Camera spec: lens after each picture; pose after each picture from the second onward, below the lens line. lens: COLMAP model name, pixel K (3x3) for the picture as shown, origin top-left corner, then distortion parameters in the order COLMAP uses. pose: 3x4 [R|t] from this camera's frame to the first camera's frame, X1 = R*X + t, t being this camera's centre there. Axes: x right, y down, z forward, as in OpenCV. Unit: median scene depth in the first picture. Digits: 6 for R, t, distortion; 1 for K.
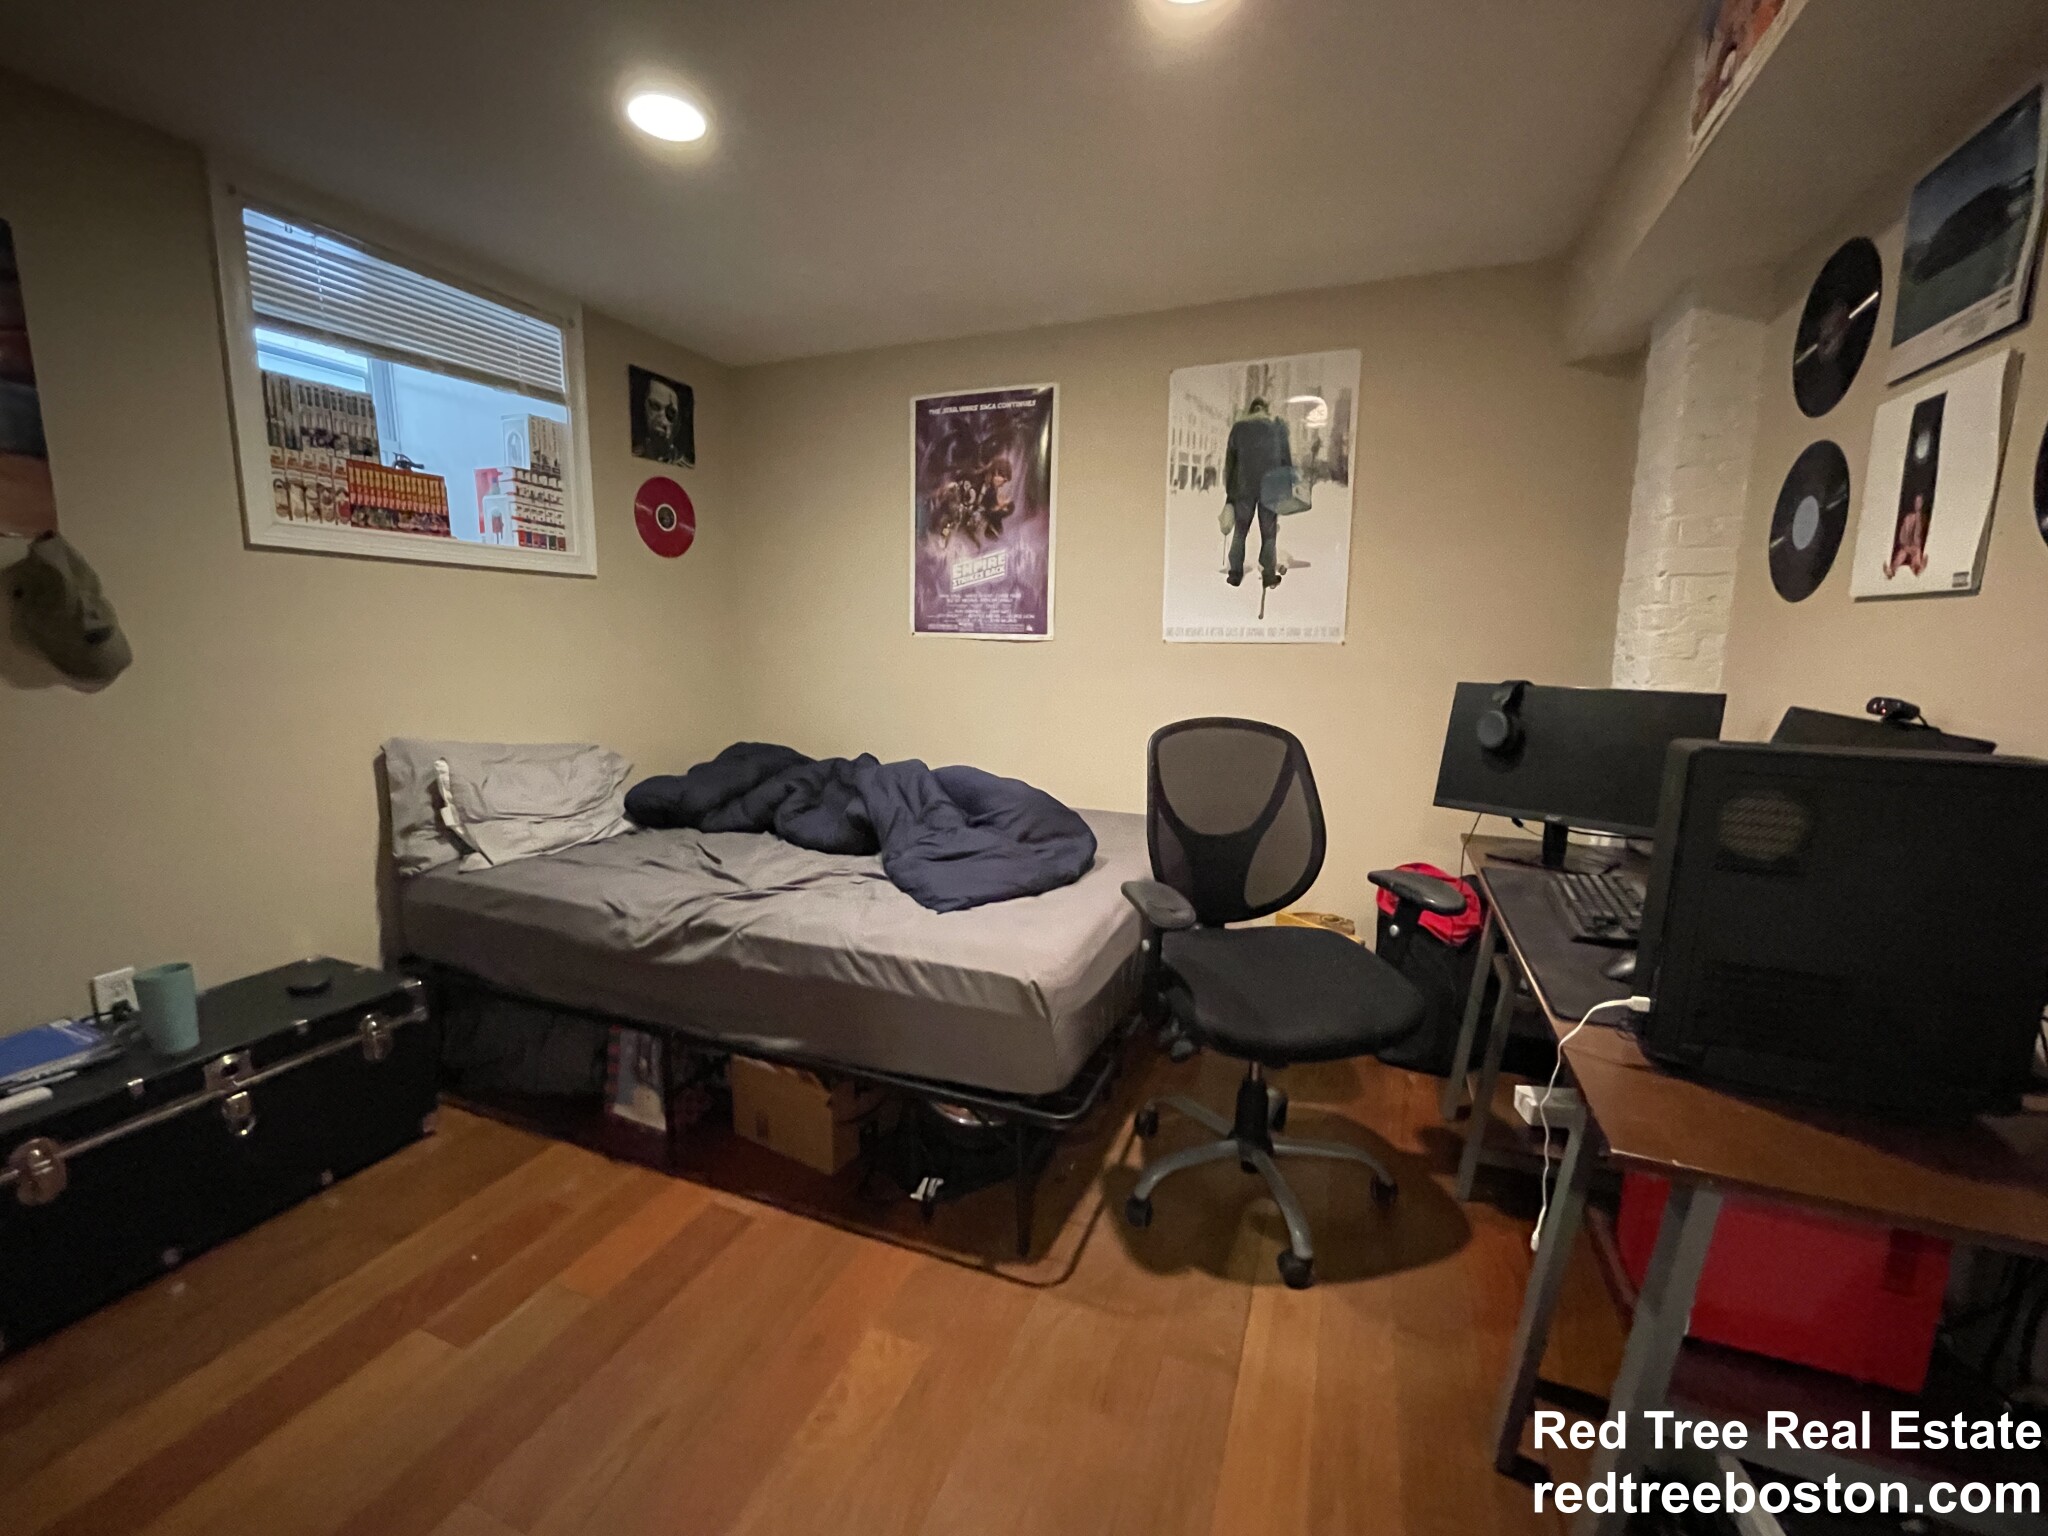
lens RADIAL K [[830.0, 0, 1020.2], [0, 830.0, 767.0], [0, 0, 1]] dist [-0.009264, 0.000365]
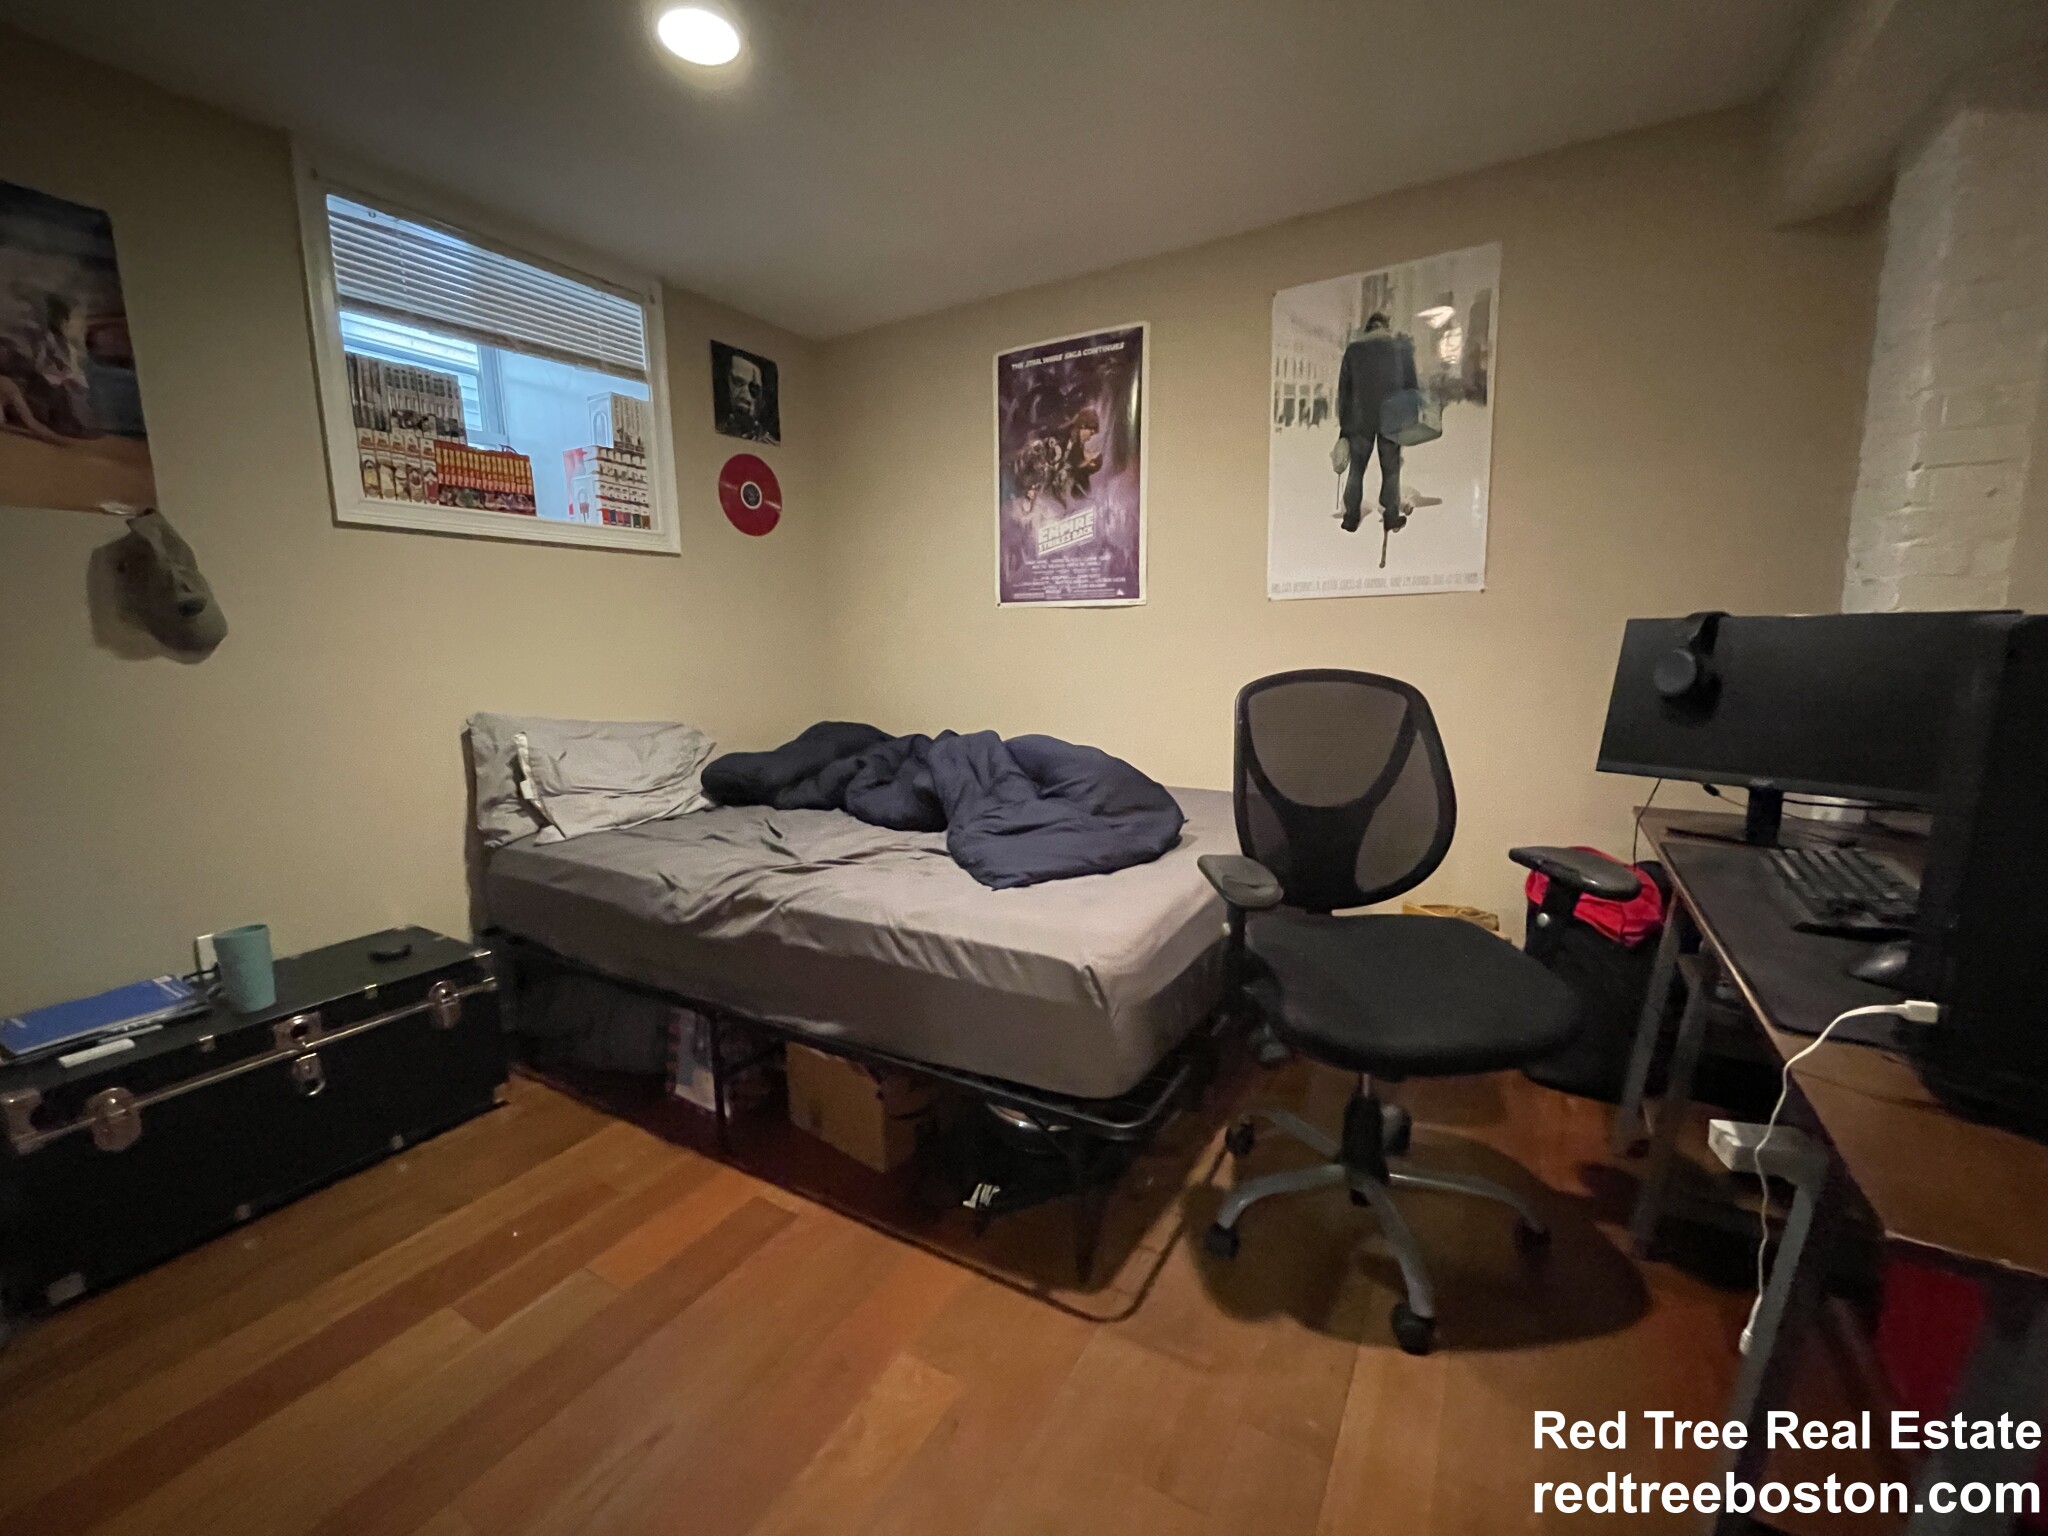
lens RADIAL K [[830.0, 0, 1020.2], [0, 830.0, 767.0], [0, 0, 1]] dist [-0.009264, 0.000365]
pose [[0.988432, -0.005323, -0.151571, 0.058421], [0.005386, 0.999985, 0.000004, 0.038465], [0.151569, -0.000821, 0.988446, 0.104024]]
